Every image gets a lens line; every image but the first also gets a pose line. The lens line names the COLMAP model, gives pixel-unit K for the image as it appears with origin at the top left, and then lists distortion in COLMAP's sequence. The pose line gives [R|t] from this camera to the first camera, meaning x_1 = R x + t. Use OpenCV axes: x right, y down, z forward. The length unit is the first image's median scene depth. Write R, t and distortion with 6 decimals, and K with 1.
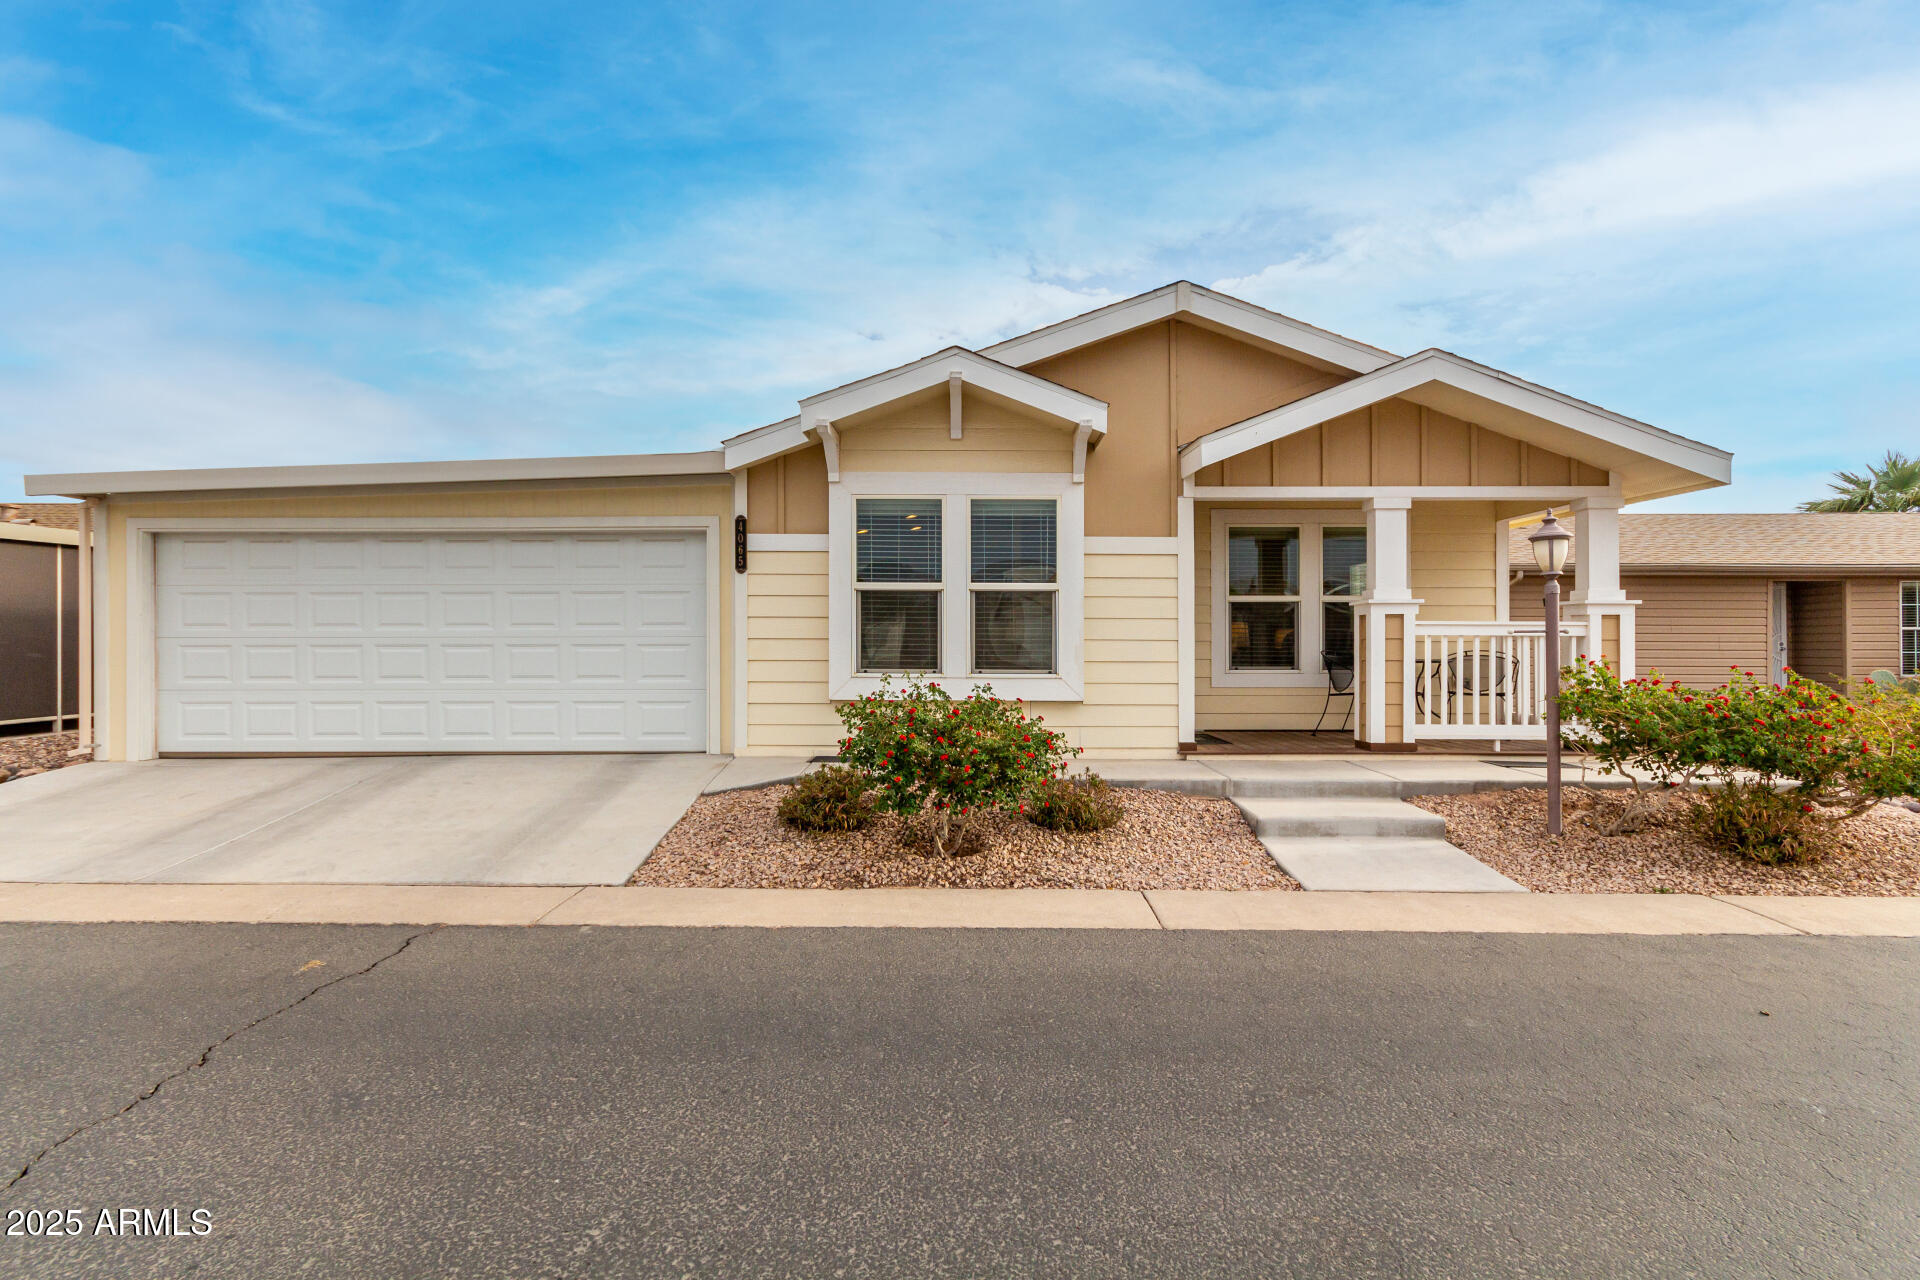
lens RADIAL K [[902.9, 0, 927.3], [0, 902.9, 650.7], [0, 0, 1]] dist [0.006837, -0.000370]
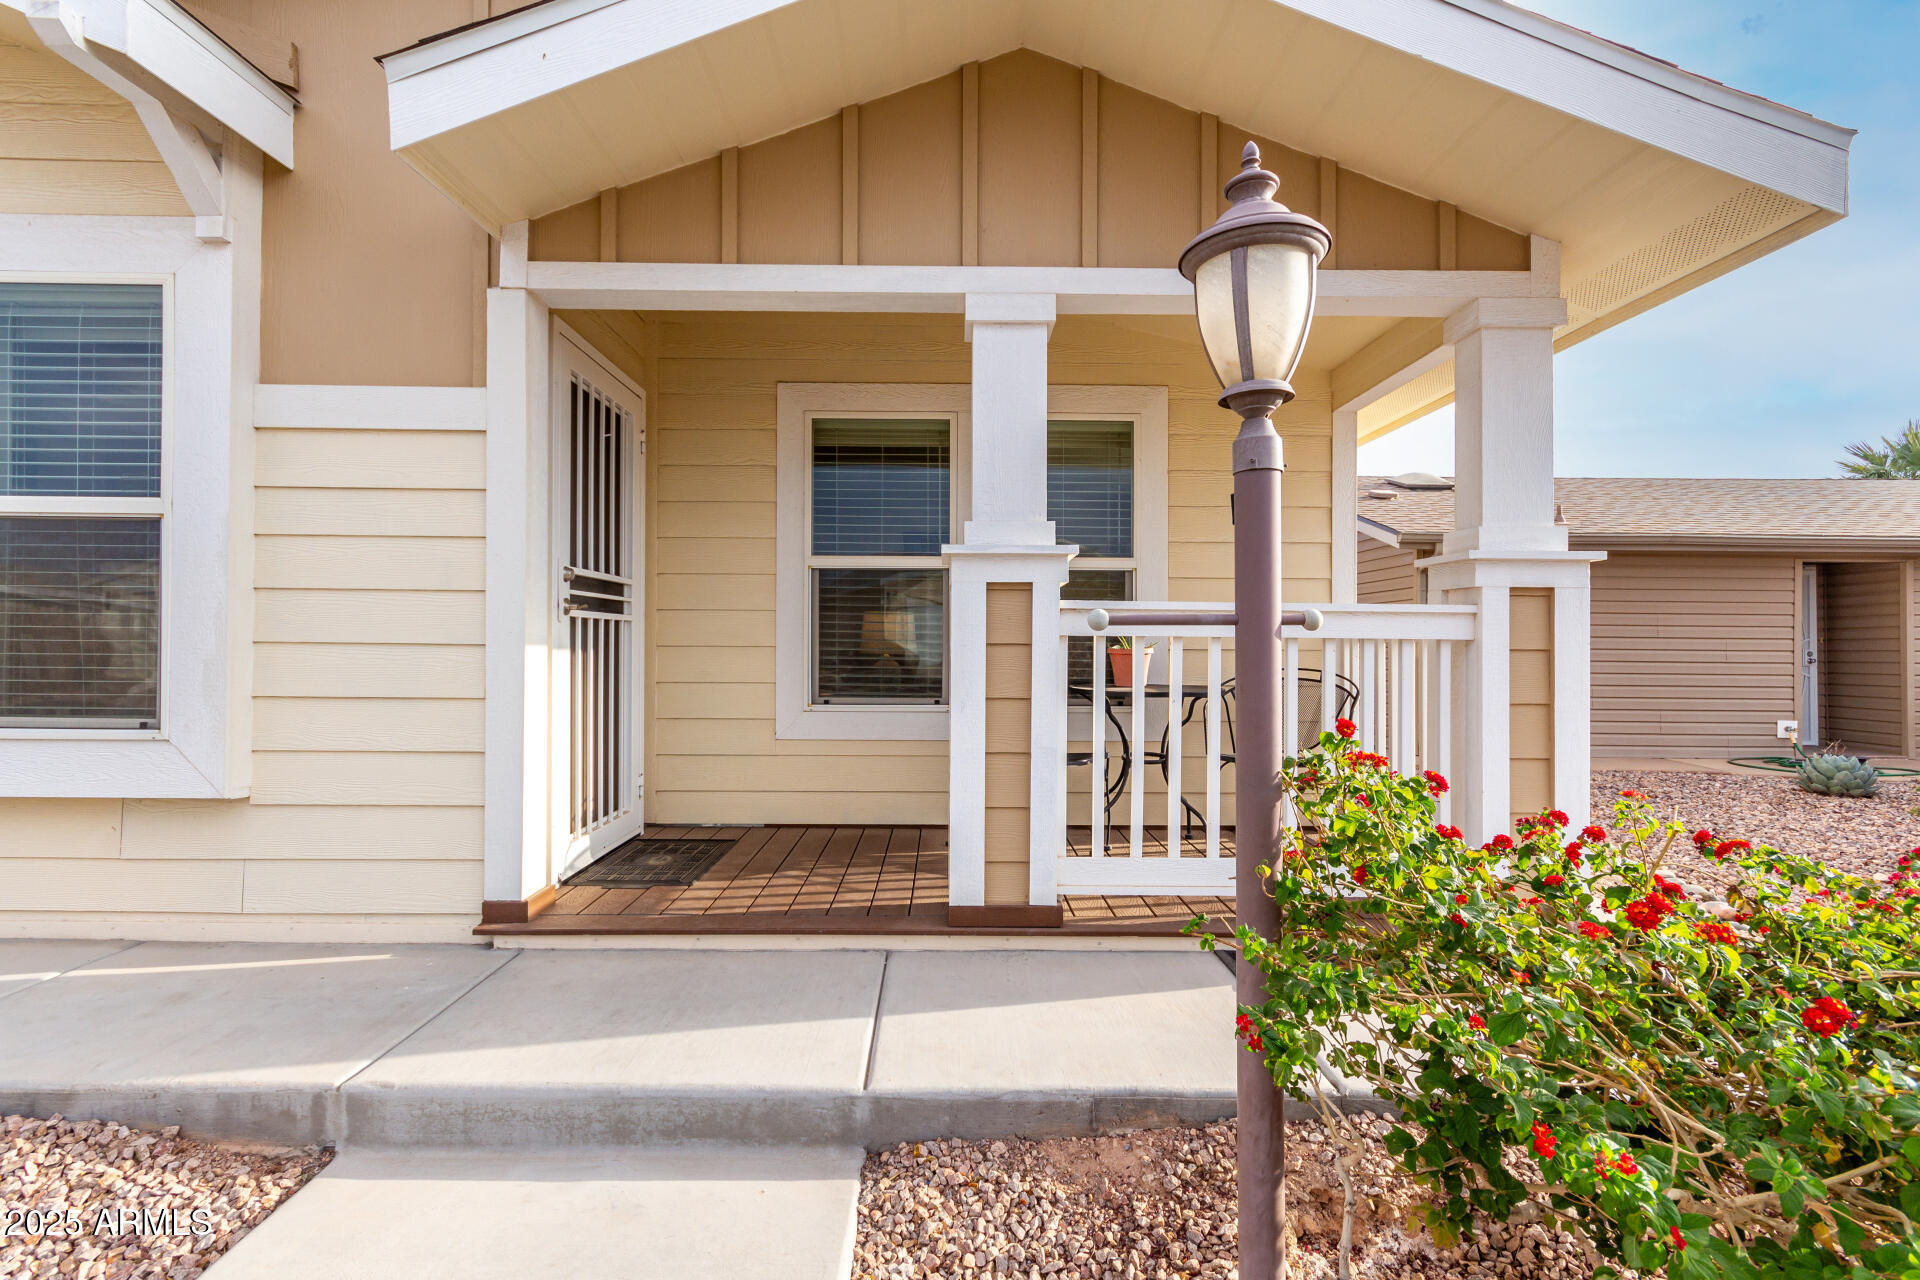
lens RADIAL K [[916.9, 0, 943.2], [0, 916.9, 647.8], [0, 0, 1]] dist [0.001543, 0.003459]
pose [[0.999474, 0.005530, 0.031955, 0.470476], [-0.005407, 0.999978, -0.003929, -0.009747], [-0.031976, 0.003754, 0.999482, 0.588873]]
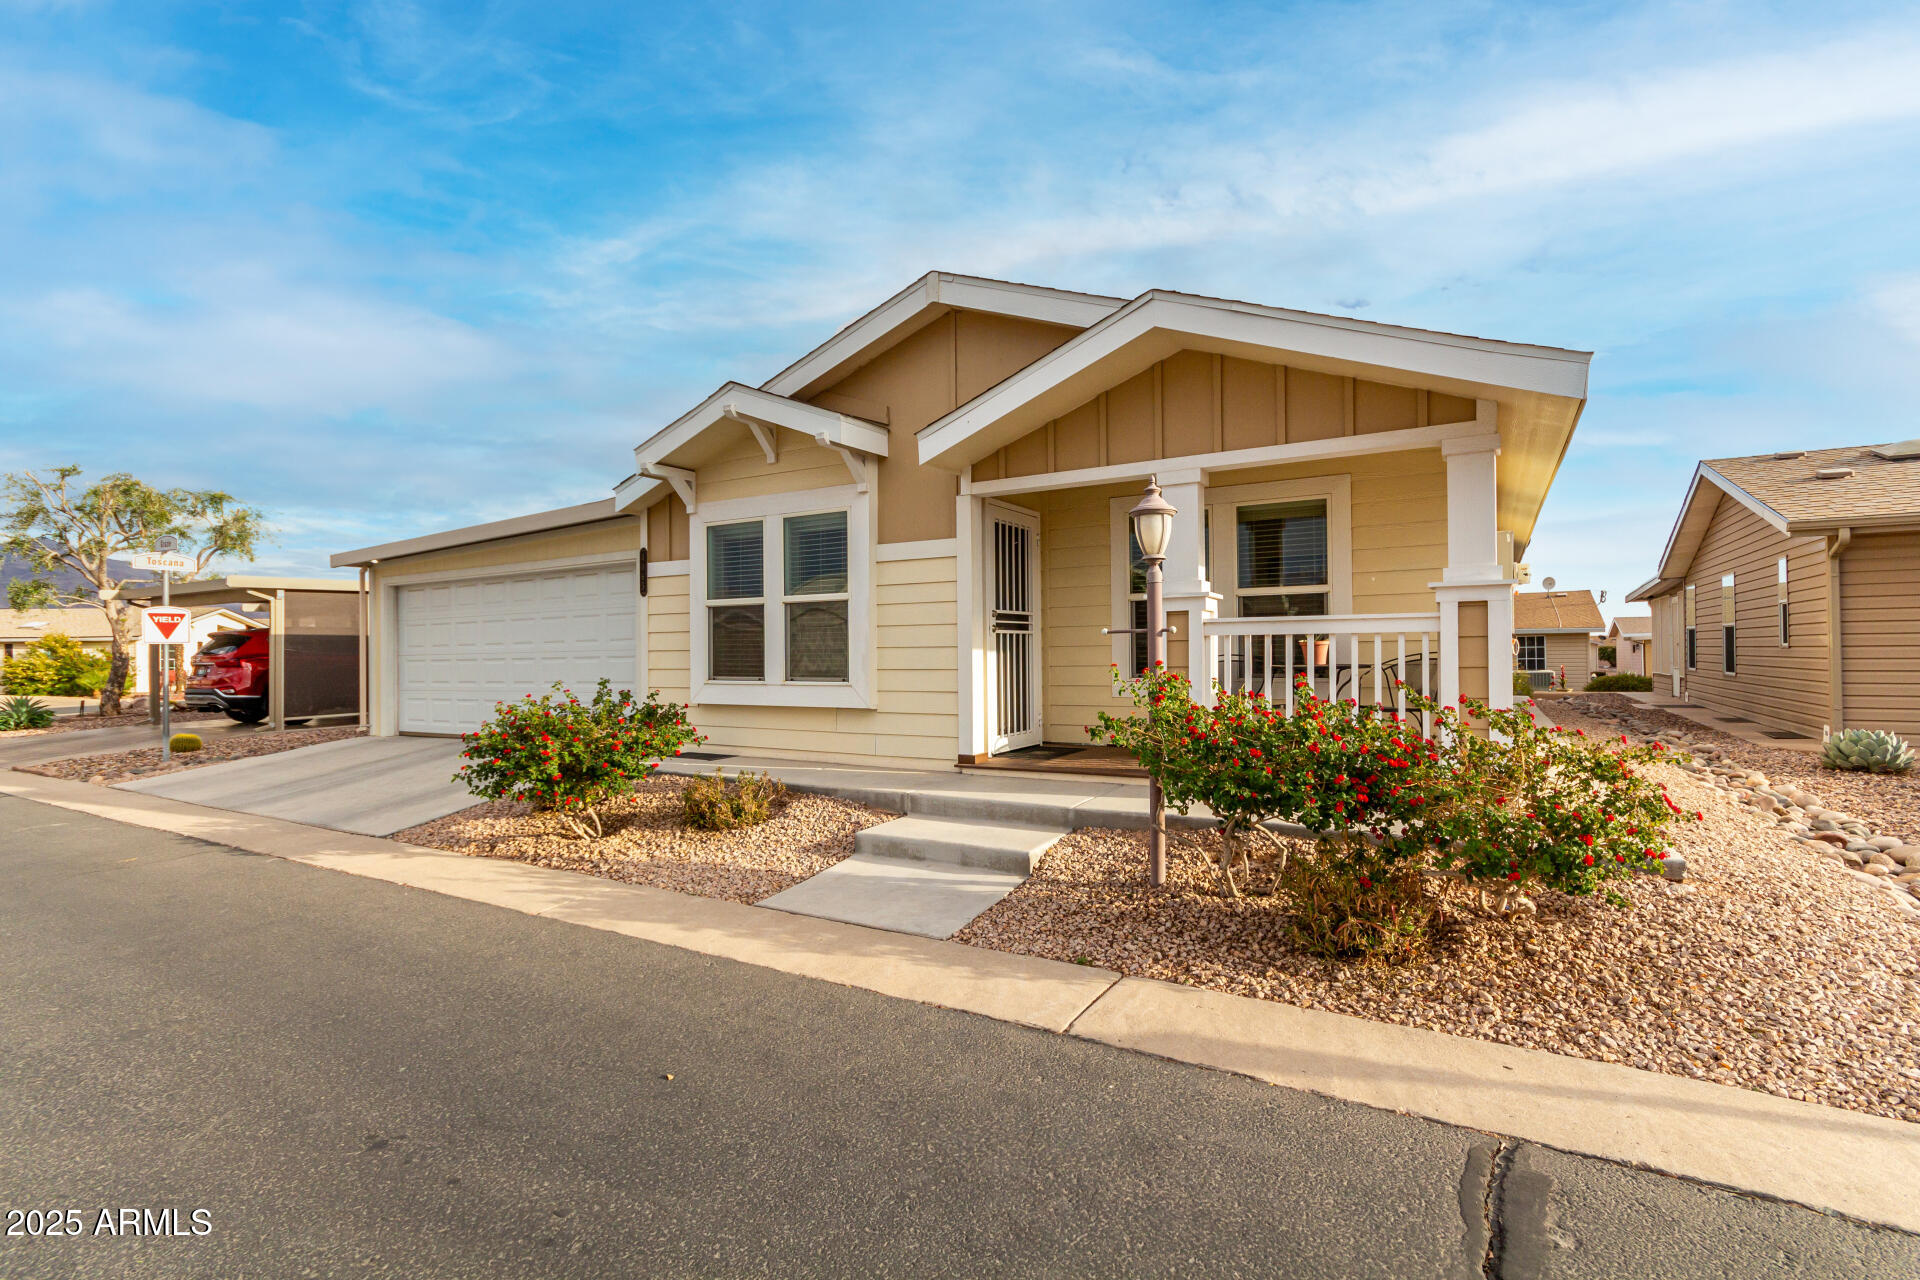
lens RADIAL K [[902.9, 0, 922.9], [0, 902.9, 651.8], [0, 0, 1]] dist [0.006837, -0.000370]
pose [[0.857038, -0.013347, -0.515080, 0.738069], [0.012100, 0.999910, -0.005777, -0.001481], [0.515111, -0.001281, 0.857123, 0.170008]]
